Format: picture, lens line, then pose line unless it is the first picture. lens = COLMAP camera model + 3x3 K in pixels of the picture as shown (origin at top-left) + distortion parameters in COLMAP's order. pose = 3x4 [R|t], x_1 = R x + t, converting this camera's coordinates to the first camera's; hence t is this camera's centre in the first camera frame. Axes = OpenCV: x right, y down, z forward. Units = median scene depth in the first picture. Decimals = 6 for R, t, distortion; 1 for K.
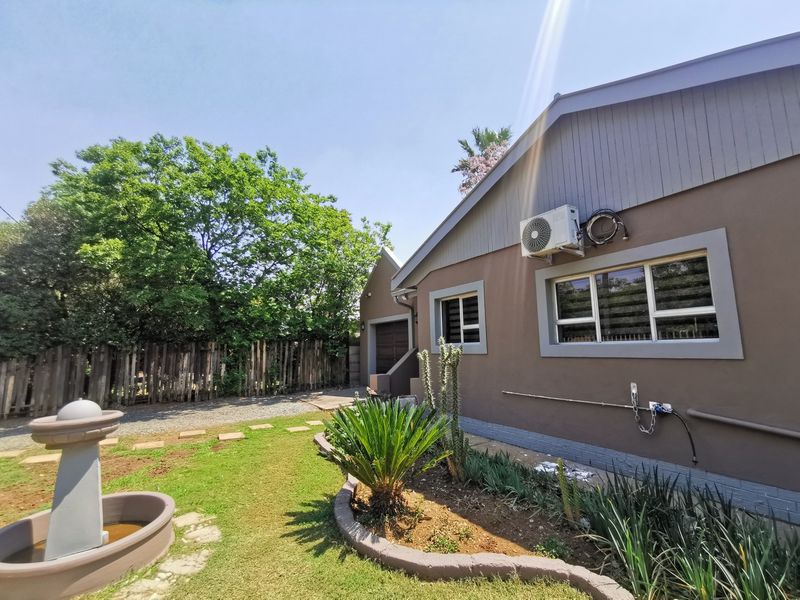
lens RADIAL K [[369.9, 0, 400.9], [0, 369.9, 301.0], [0, 0, 1]] dist [-0.001589, -0.000459]
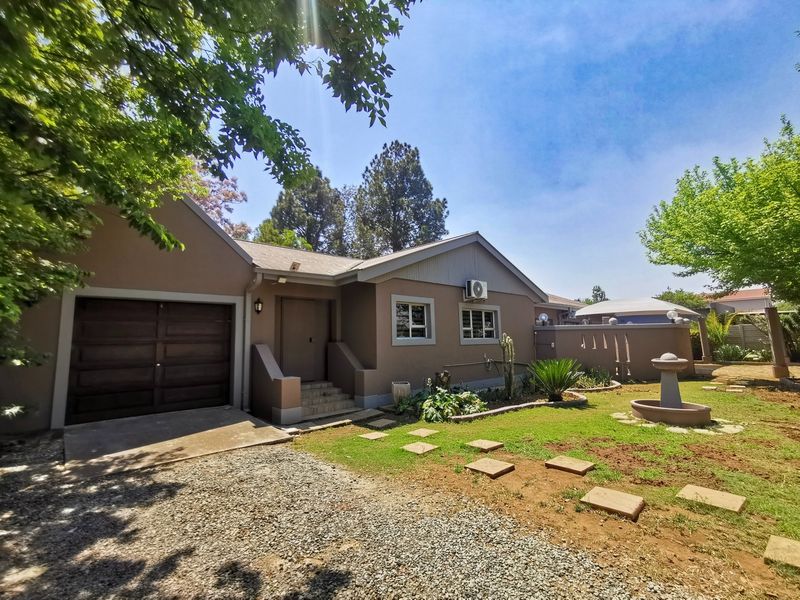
lens RADIAL K [[369.9, 0, 400.9], [0, 369.9, 301.0], [0, 0, 1]] dist [-0.001589, -0.000459]
pose [[-0.243880, 0.121276, 0.962193, -1.312181], [-0.100457, 0.983654, -0.149443, 0.214075], [-0.964589, -0.133105, -0.227710, 1.551734]]
